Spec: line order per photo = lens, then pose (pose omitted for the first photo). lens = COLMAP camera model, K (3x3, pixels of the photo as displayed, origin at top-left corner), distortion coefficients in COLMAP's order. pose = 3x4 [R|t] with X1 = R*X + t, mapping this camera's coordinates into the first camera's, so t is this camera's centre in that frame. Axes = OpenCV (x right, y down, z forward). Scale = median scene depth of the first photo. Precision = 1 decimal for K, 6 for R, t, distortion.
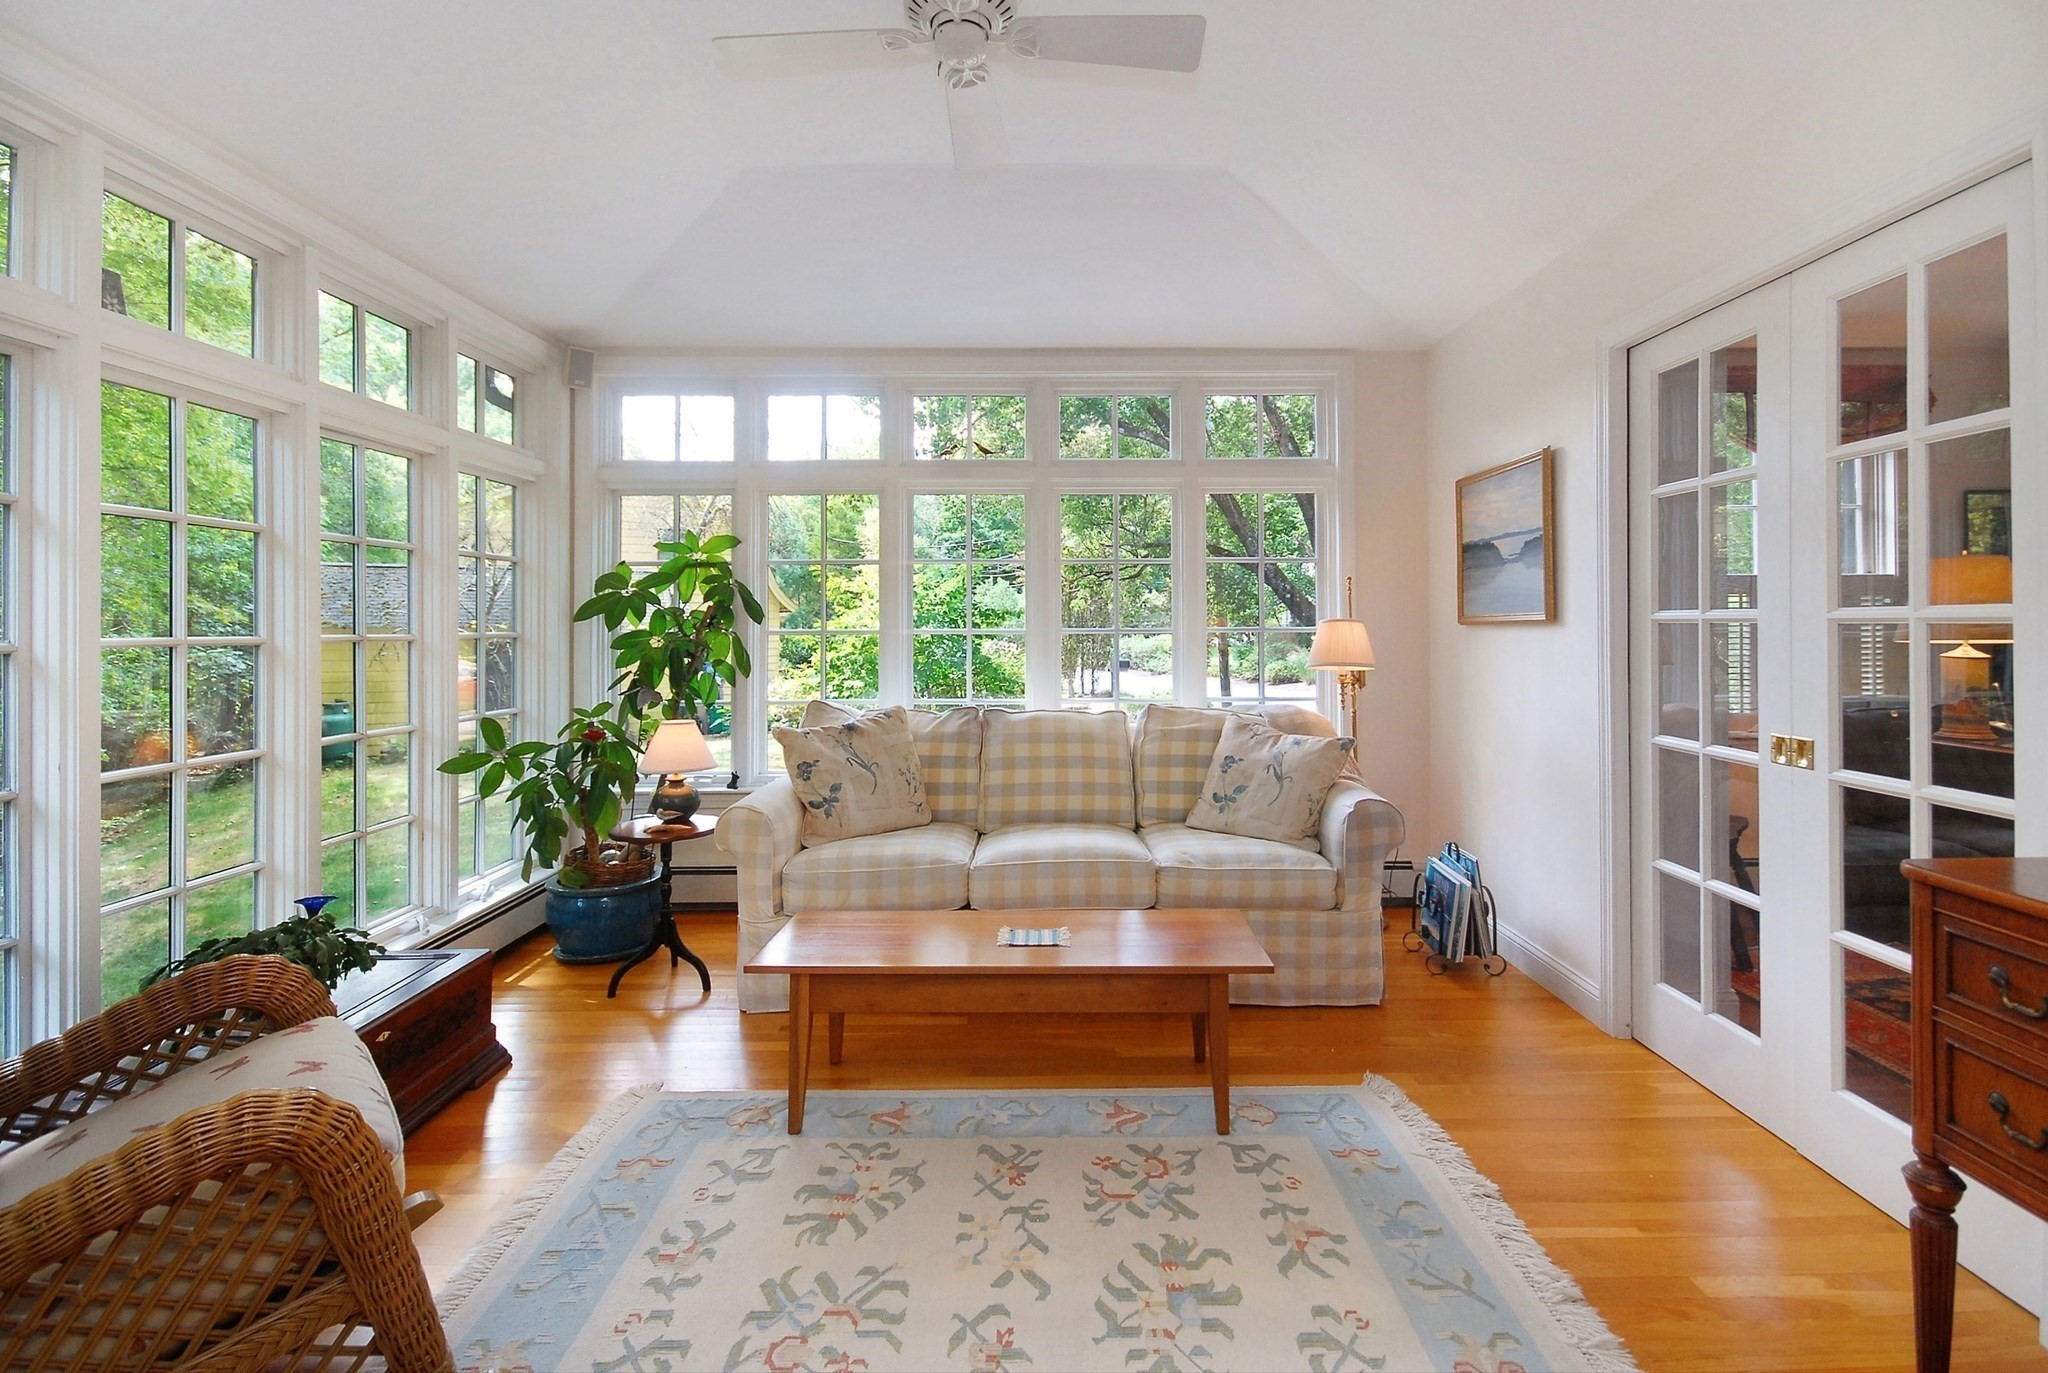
lens RADIAL K [[939.1, 0, 1025.4], [0, 939.1, 671.4], [0, 0, 1]] dist [-0.015216, 0.004661]
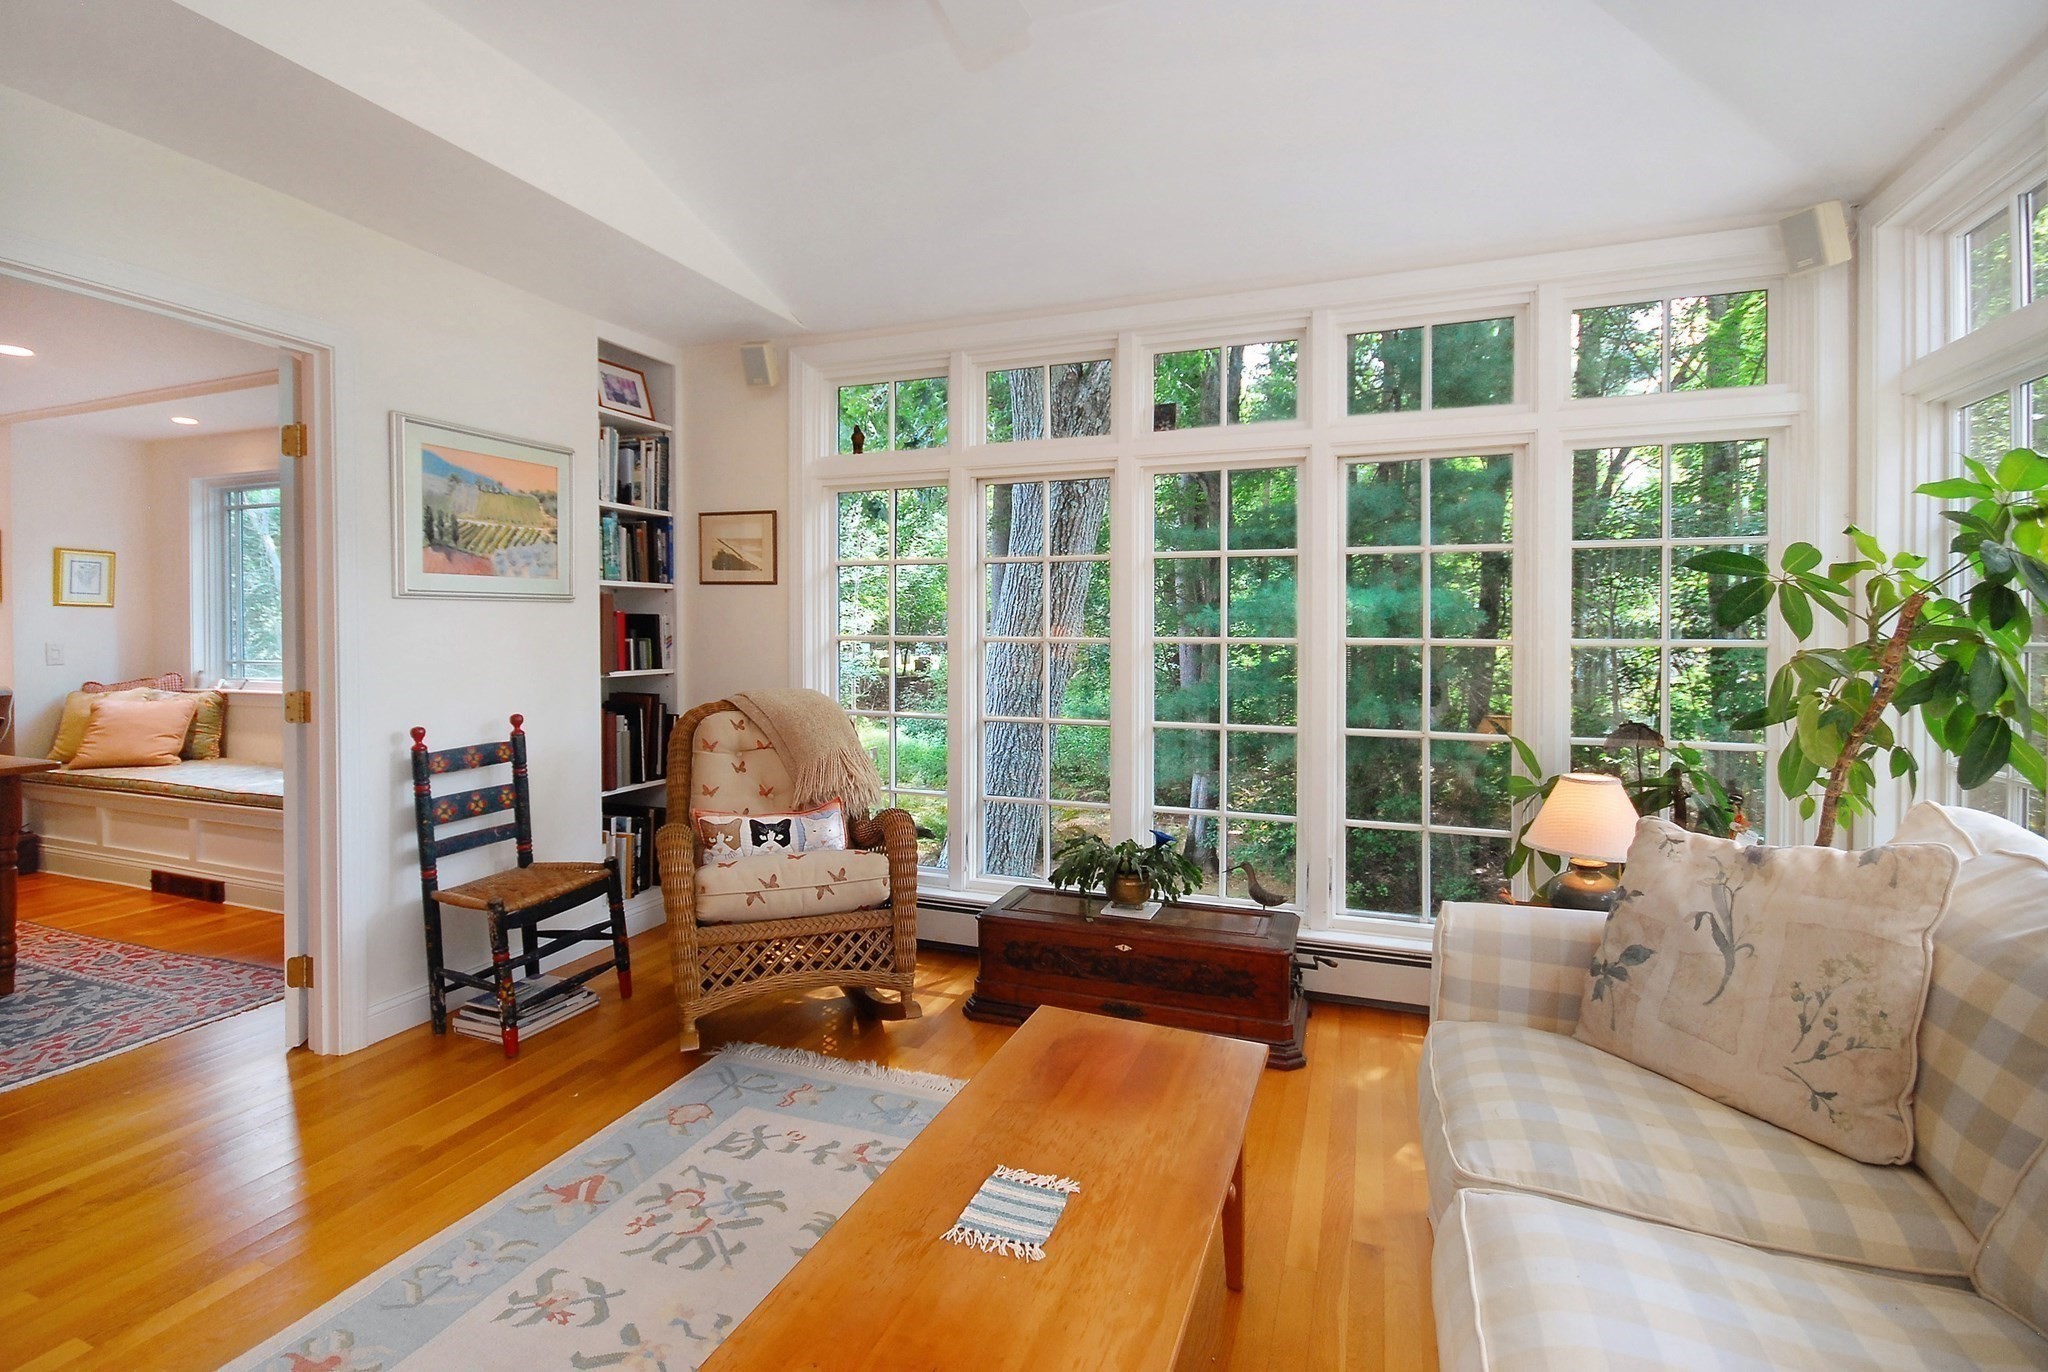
lens RADIAL K [[939.1, 0, 1024.0], [0, 939.1, 665.7], [0, 0, 1]] dist [-0.015216, 0.004661]
pose [[-0.360353, 0.019861, -0.932605, 0.677550], [0.000702, 0.999779, 0.021020, -0.019492], [0.932816, 0.006920, -0.360287, 1.696645]]
